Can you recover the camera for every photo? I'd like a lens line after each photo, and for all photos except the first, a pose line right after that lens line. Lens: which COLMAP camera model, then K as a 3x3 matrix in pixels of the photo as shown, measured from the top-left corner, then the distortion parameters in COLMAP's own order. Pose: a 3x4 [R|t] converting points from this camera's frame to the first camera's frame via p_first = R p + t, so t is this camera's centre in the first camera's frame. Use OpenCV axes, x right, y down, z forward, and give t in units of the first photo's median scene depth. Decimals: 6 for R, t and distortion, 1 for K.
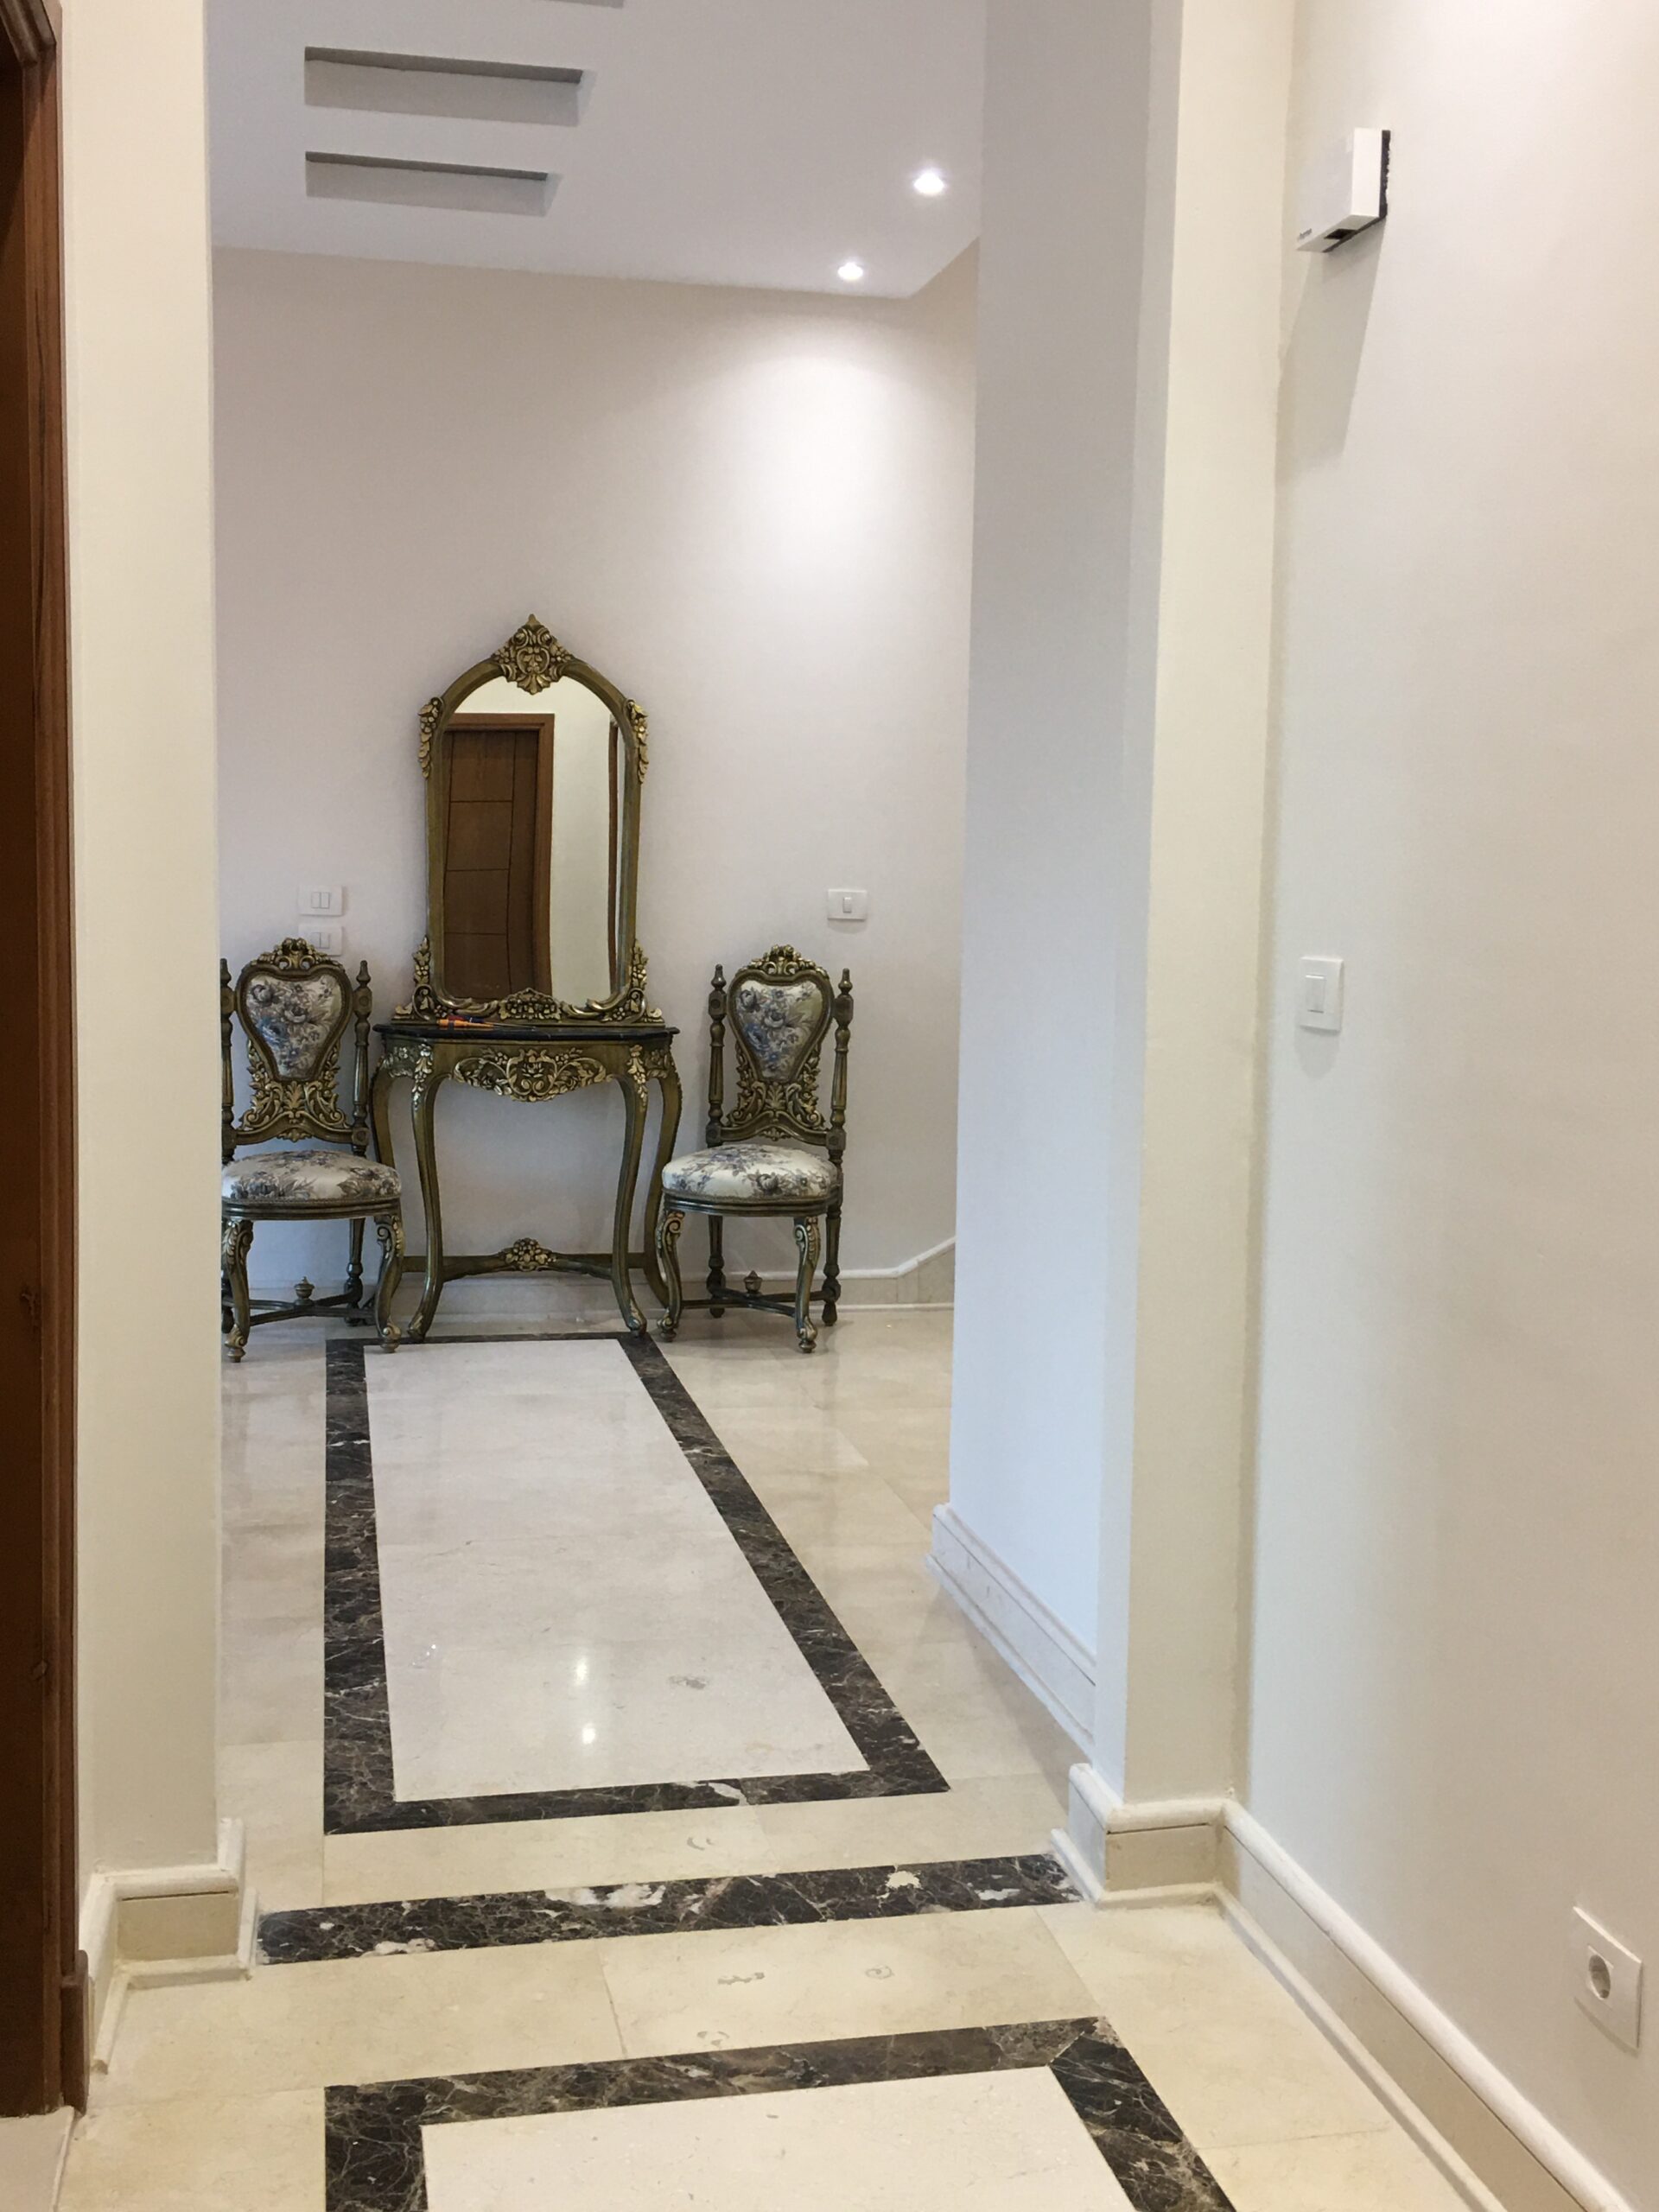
lens RADIAL K [[2407.9, 0, 826.4], [0, 2407.9, 1107.8], [0, 0, 1]] dist [0.081754, 0.002170]
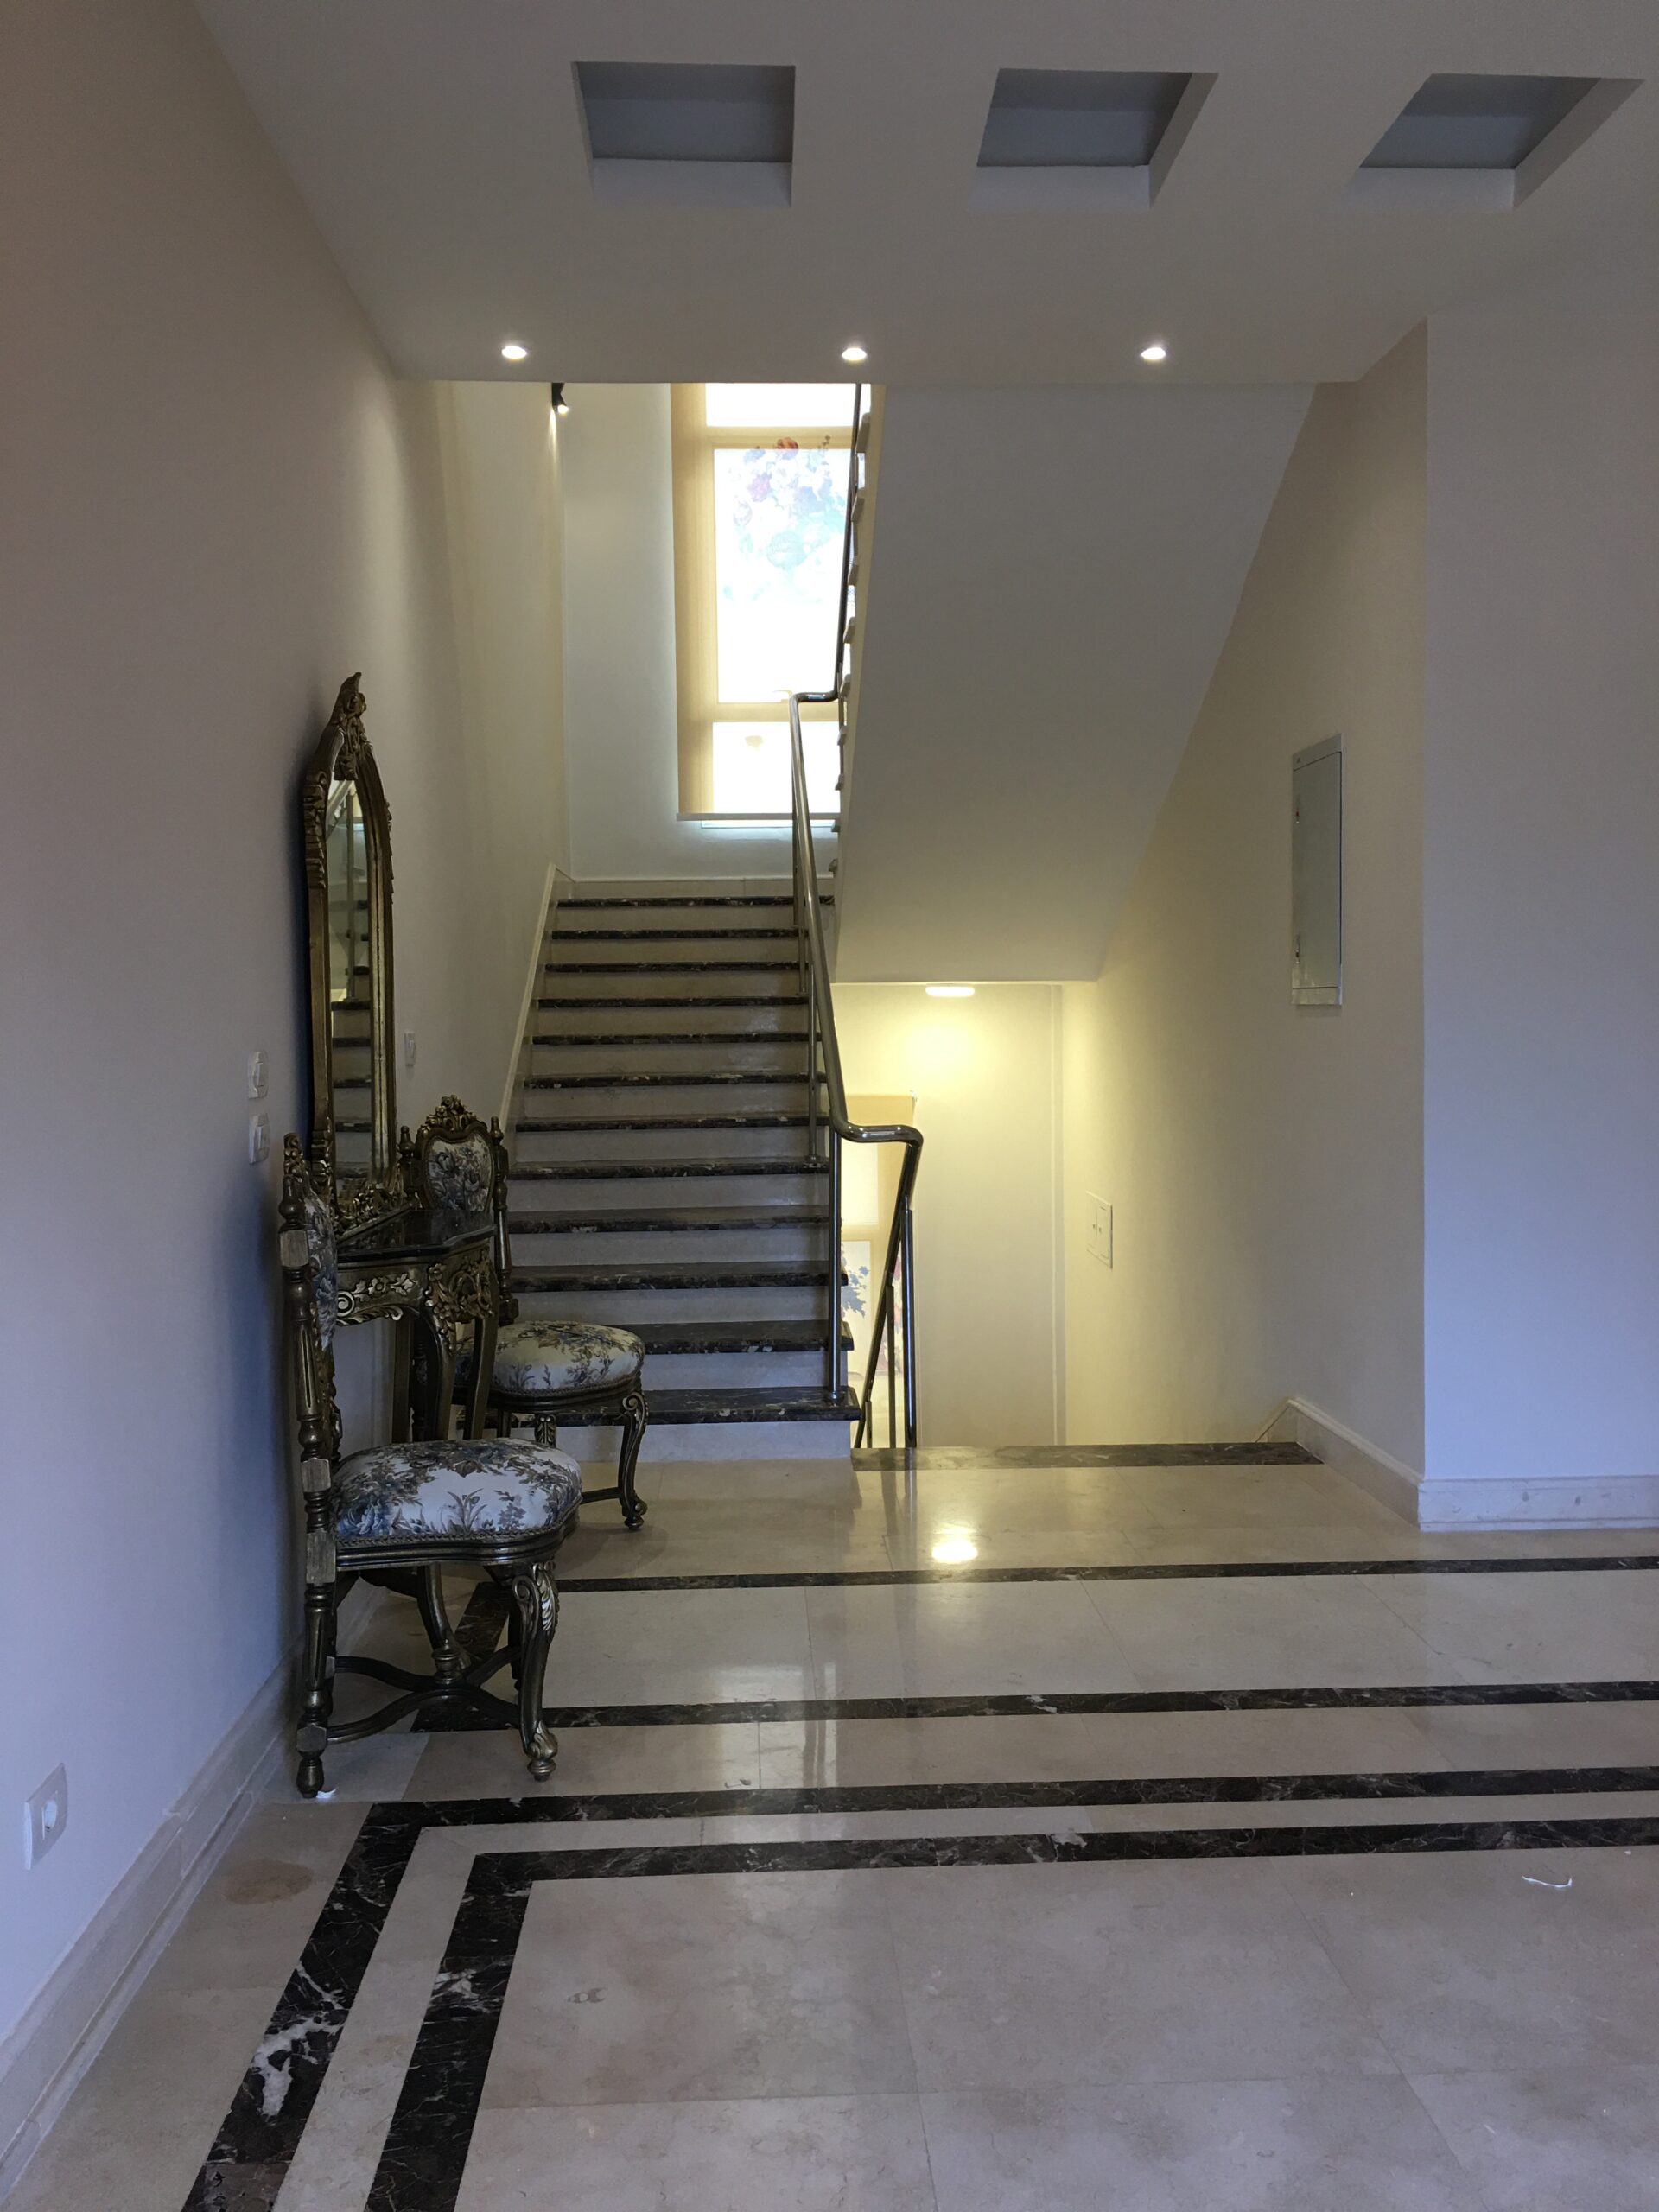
lens RADIAL K [[1880.9, 0, 839.3], [0, 1880.9, 1088.6], [0, 0, 1]] dist [0.095115, -0.135627]
pose [[0.167024, -0.066057, 0.983737, -0.968930], [0.120987, 0.991586, 0.046042, -0.124053], [-0.978501, 0.111329, 0.173611, 1.087374]]
